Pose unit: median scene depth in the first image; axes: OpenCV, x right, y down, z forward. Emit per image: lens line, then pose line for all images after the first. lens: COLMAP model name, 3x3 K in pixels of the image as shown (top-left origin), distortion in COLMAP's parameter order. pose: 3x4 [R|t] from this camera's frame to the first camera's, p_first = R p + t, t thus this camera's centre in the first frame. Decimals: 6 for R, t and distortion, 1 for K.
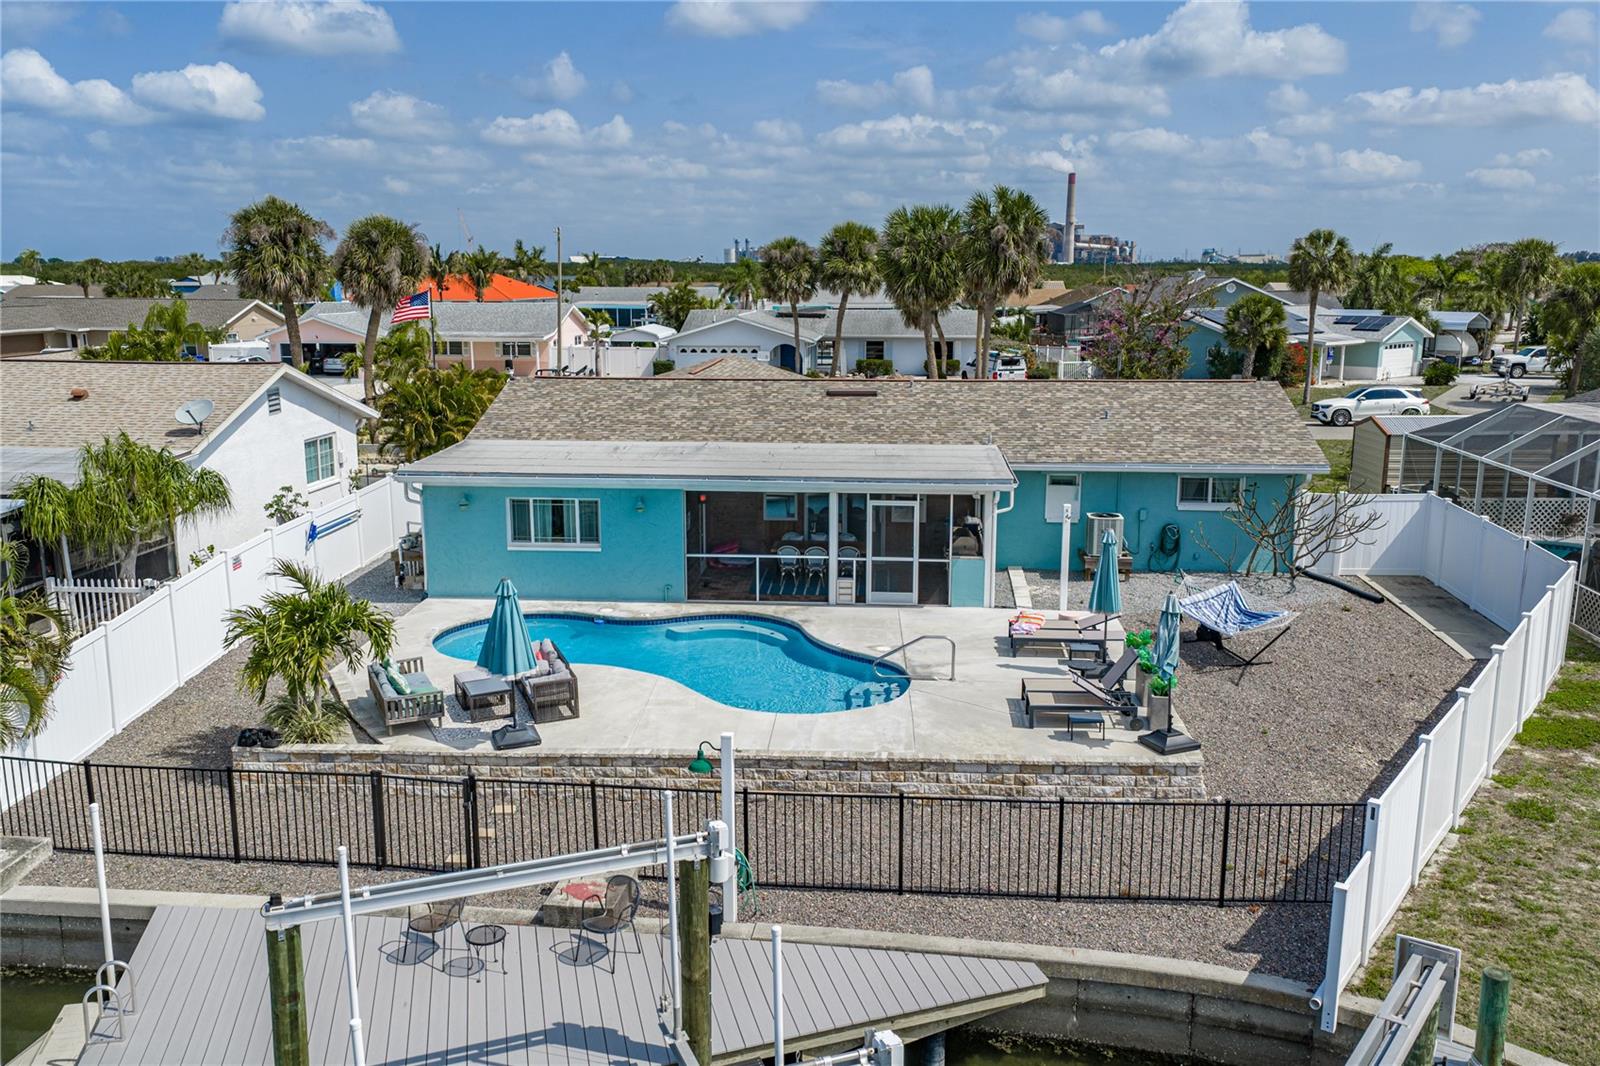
lens RADIAL K [[1333.9, 0, 793.4], [0, 1333.9, 546.9], [0, 0, 1]] dist [0.032751, -0.002461]
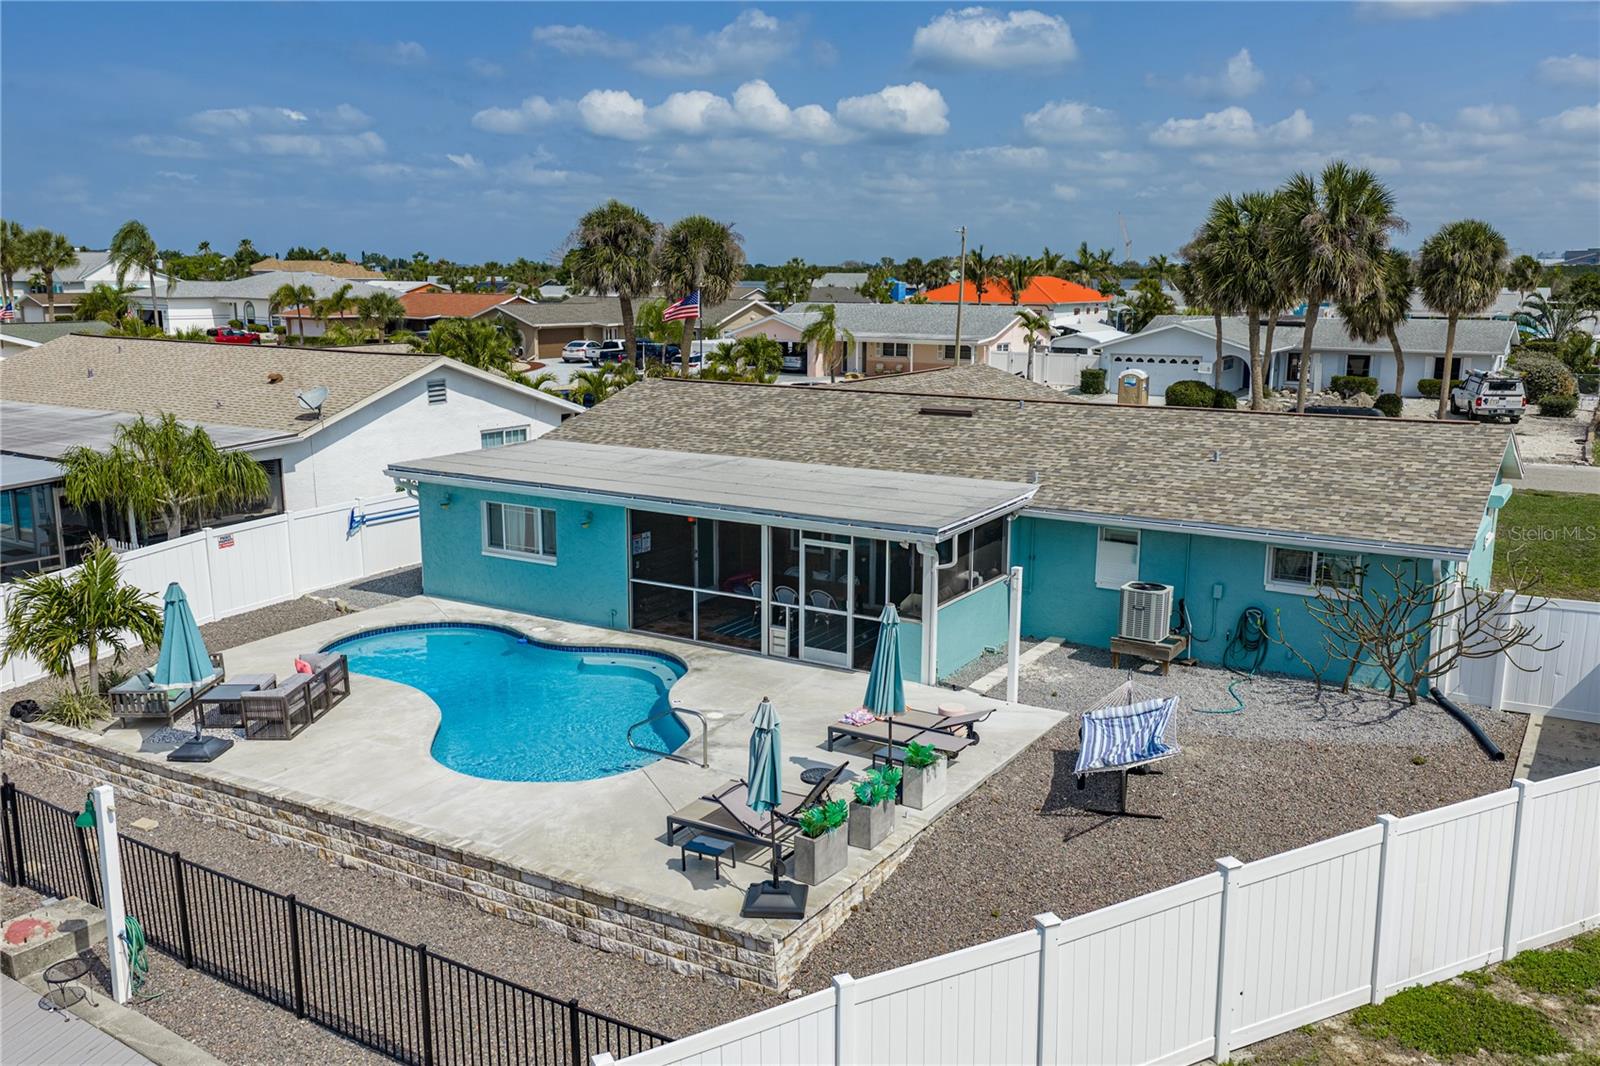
lens RADIAL K [[1333.9, 0, 793.4], [0, 1333.9, 546.9], [0, 0, 1]] dist [0.032751, -0.002461]
pose [[0.890023, 0.096386, -0.445610, 0.249312], [-0.097698, 0.995013, 0.020088, -0.026676], [0.445324, 0.025657, 0.895002, 0.141096]]
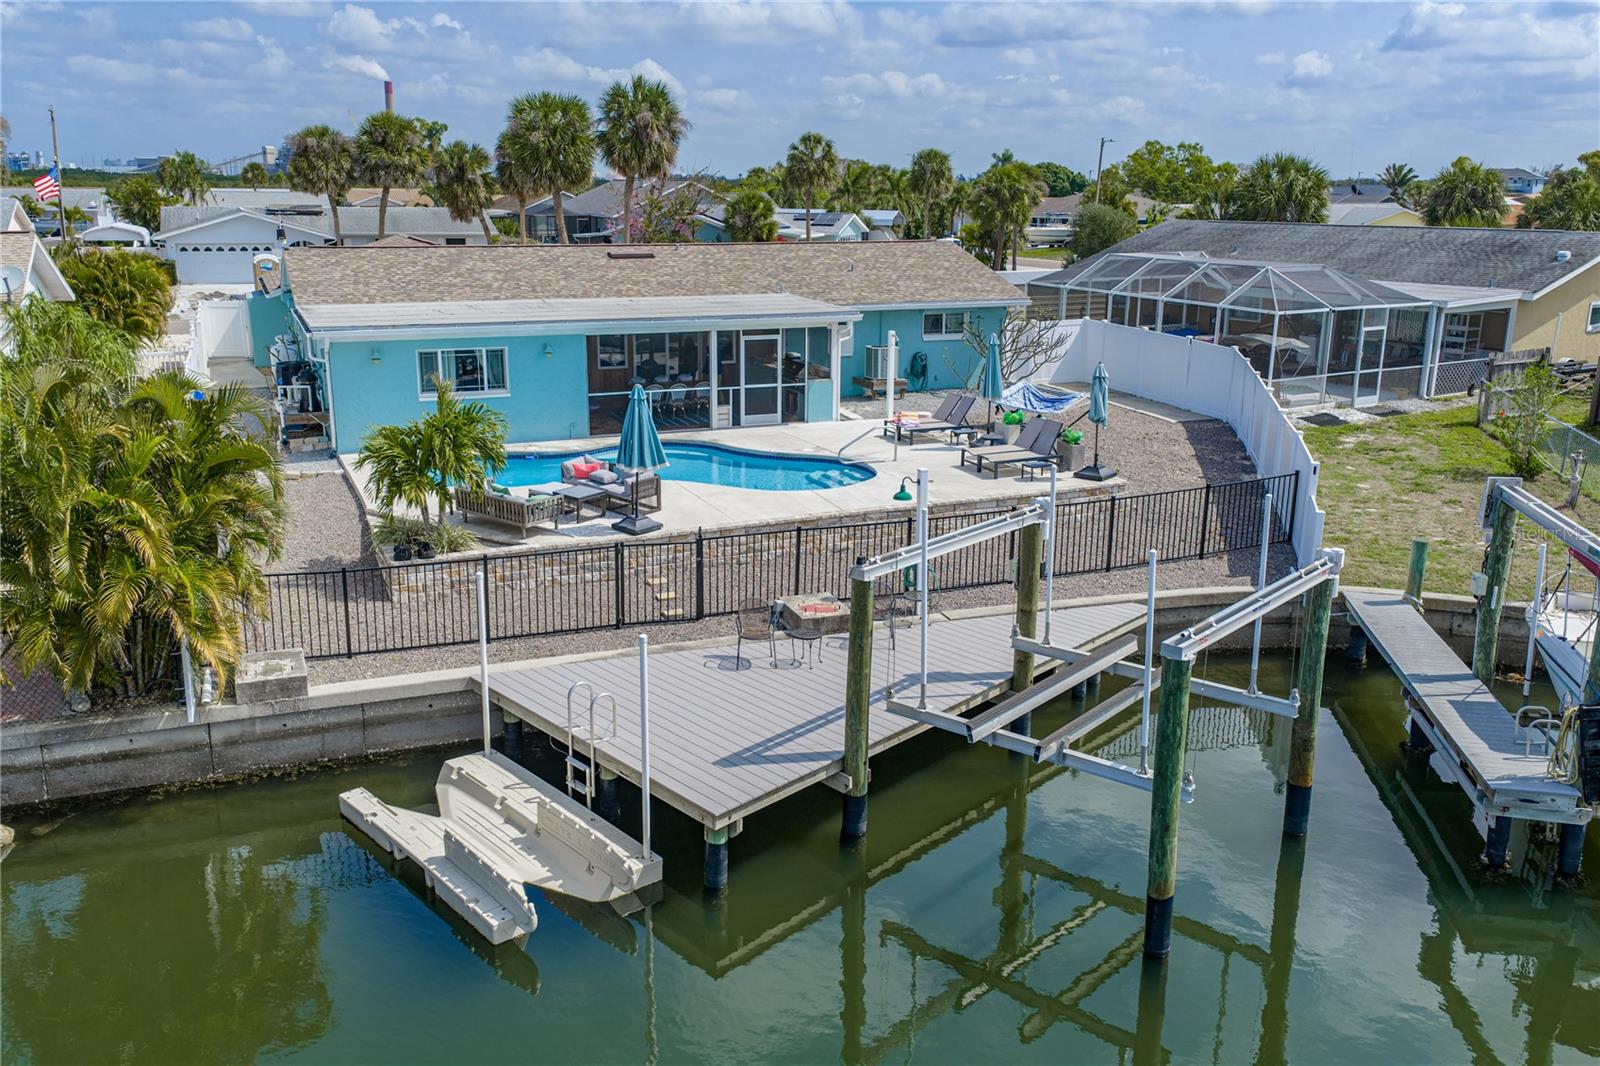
lens RADIAL K [[1333.9, 0, 793.4], [0, 1333.9, 546.9], [0, 0, 1]] dist [0.032751, -0.002461]
pose [[0.887104, -0.115467, 0.446894, -0.259951], [0.088759, 0.992809, 0.080327, 0.034139], [-0.452955, -0.031592, 0.890973, -0.039179]]
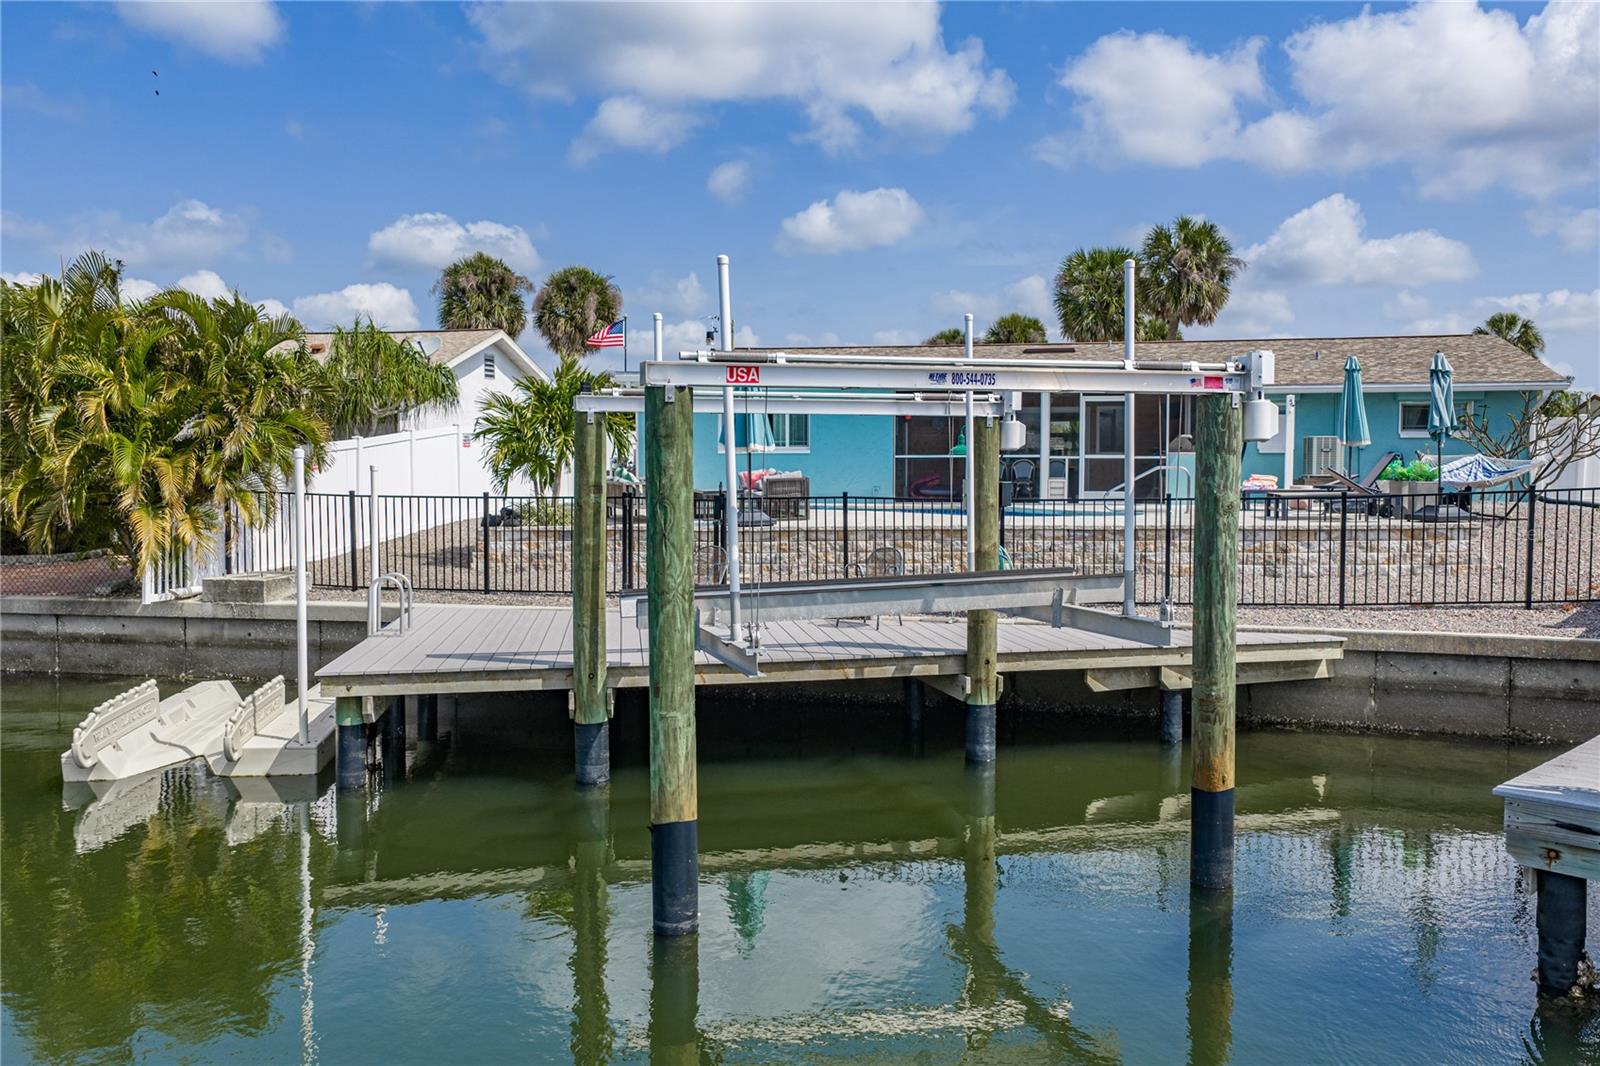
lens RADIAL K [[1335.9, 0, 797.6], [0, 1335.9, 540.4], [0, 0, 1]] dist [0.027790, 0.008367]
pose [[0.995078, 0.007185, -0.098836, -0.031746], [-0.022155, 0.988253, -0.151216, 0.131365], [0.096588, 0.152661, 0.983547, 0.011102]]
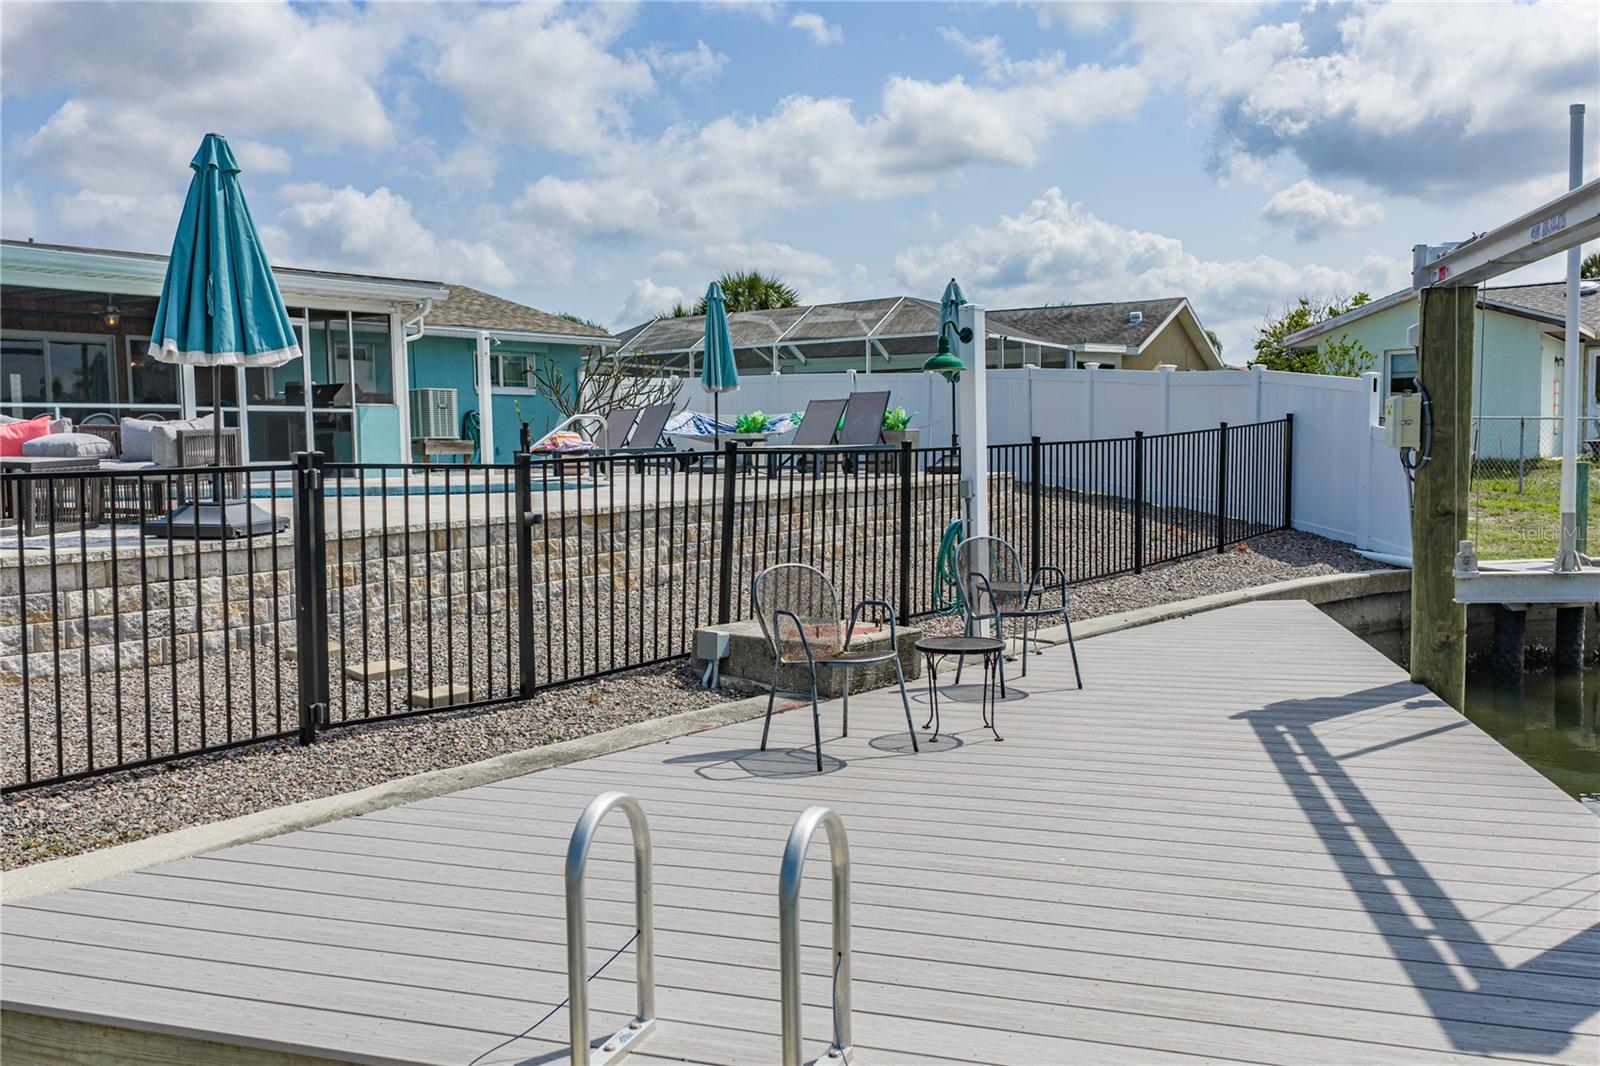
lens RADIAL K [[1348.5, 0, 803.1], [0, 1348.5, 607.5], [0, 0, 1]] dist [0.031366, -0.004351]
pose [[0.537240, -0.109700, 0.836265, -0.204876], [0.186244, 0.982460, 0.009229, 0.085694], [-0.822609, 0.150791, 0.548248, 0.259450]]
